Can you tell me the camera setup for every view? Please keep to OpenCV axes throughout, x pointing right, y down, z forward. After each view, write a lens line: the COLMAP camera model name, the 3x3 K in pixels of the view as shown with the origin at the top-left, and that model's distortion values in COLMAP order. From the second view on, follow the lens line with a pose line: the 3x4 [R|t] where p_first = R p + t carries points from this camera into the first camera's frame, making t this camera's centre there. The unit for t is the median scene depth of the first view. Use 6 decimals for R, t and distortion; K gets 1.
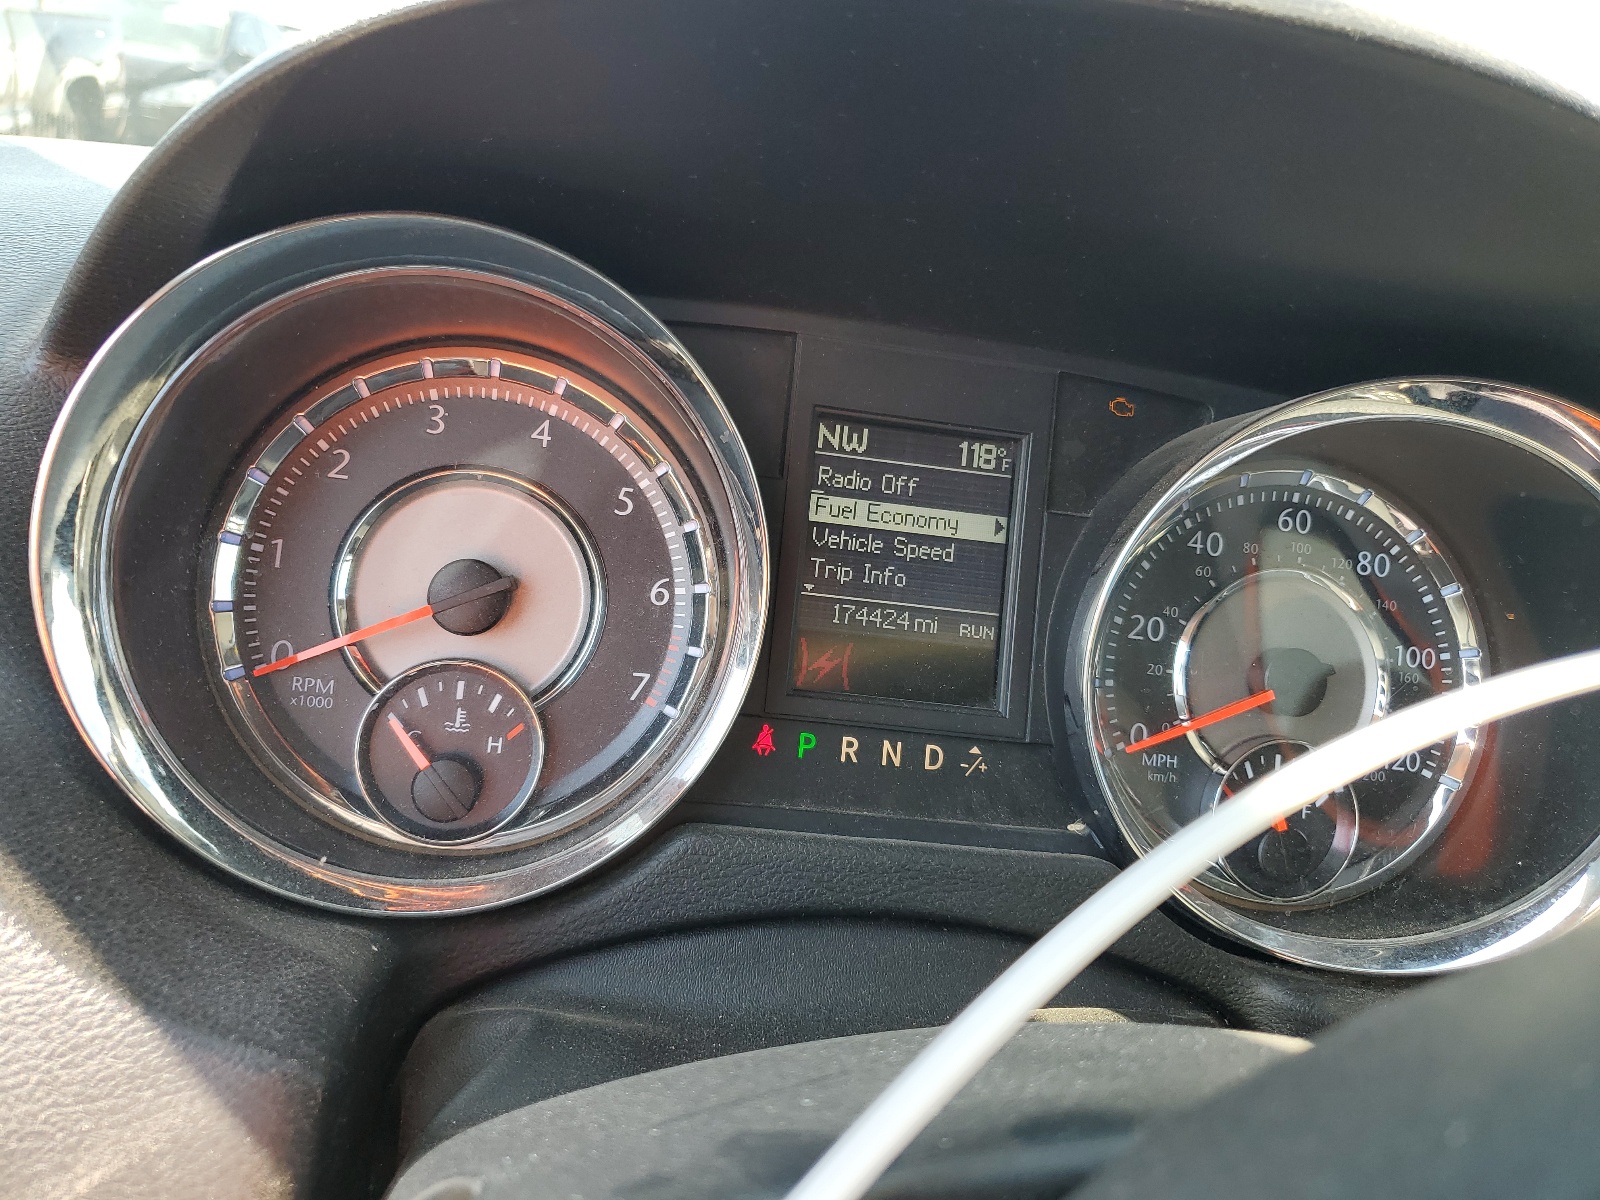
lens RADIAL K [[1210.8, 0, 800.6], [0, 1210.8, 596.8], [0, 0, 1]] dist [-0.000418, 0.000099]
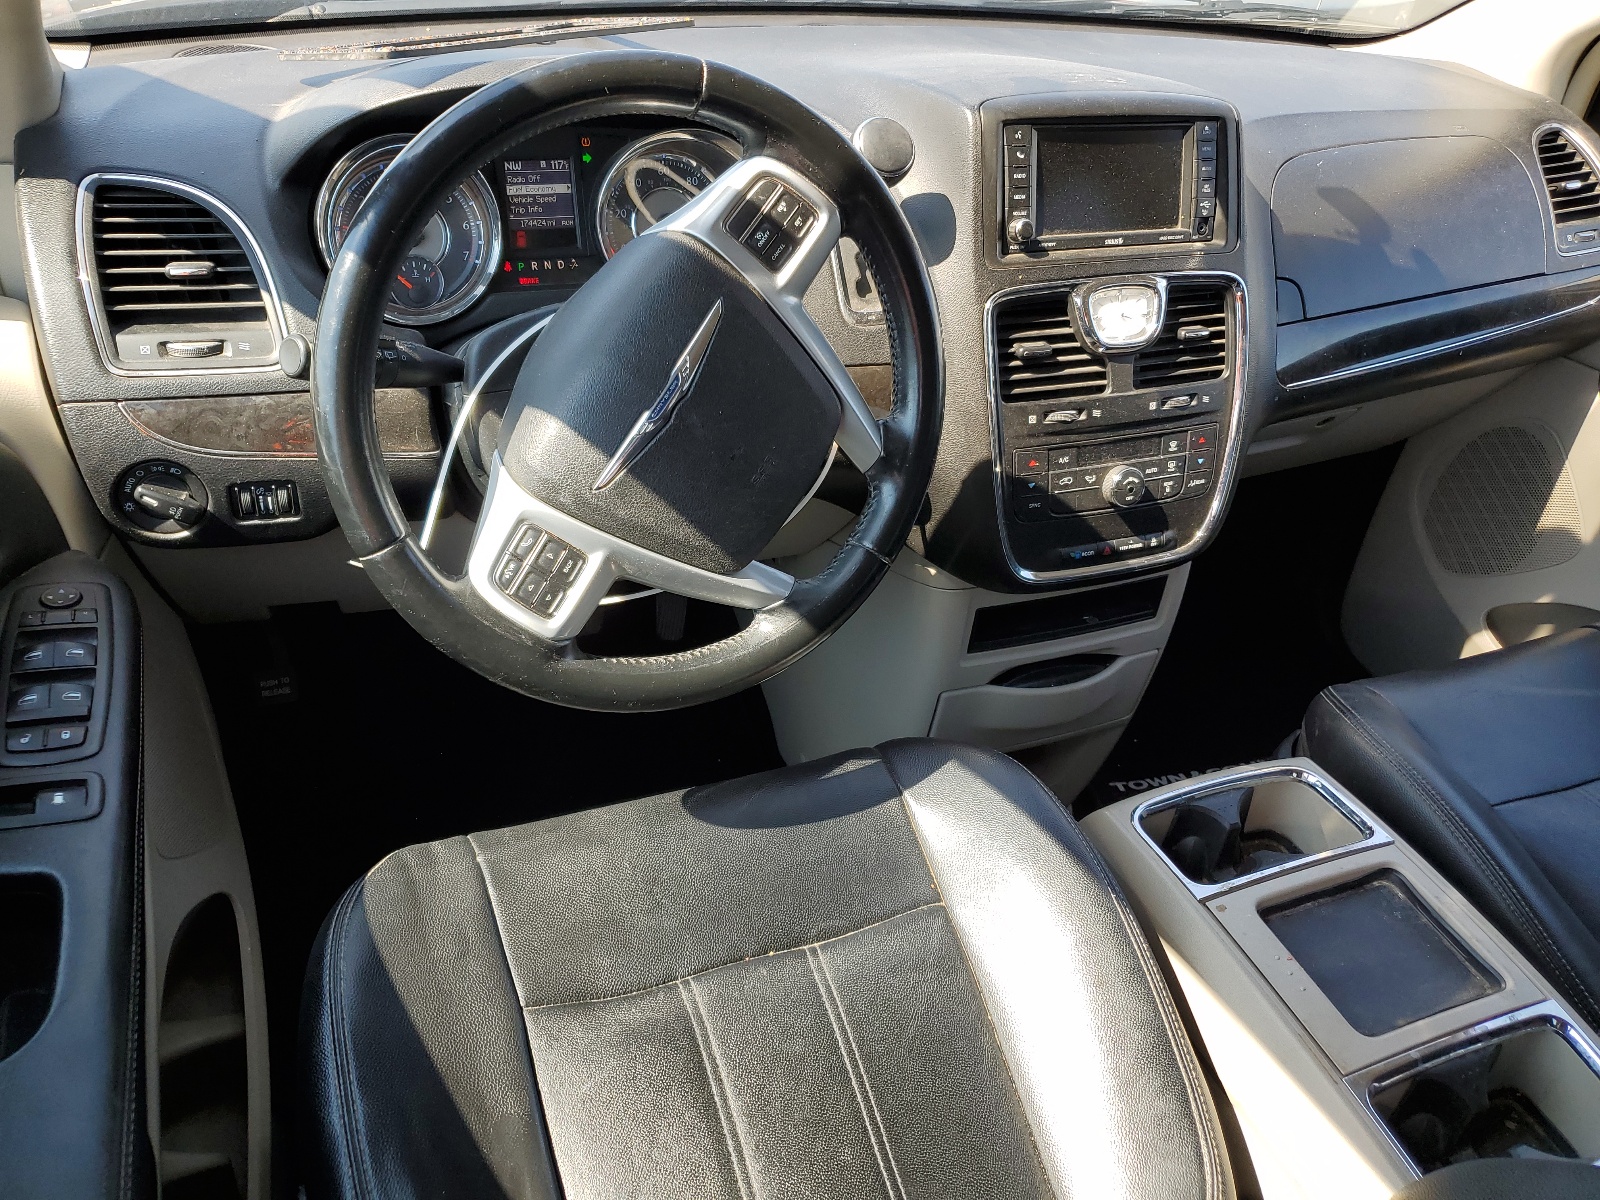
lens RADIAL K [[1210.8, 0, 805.2], [0, 1210.8, 594.6], [0, 0, 1]] dist [-0.000418, 0.000099]
pose [[0.967088, -0.190549, 0.168618, 0.026377], [0.114136, 0.917156, 0.381834, -0.225431], [-0.227407, -0.350022, 0.908719, -2.455166]]
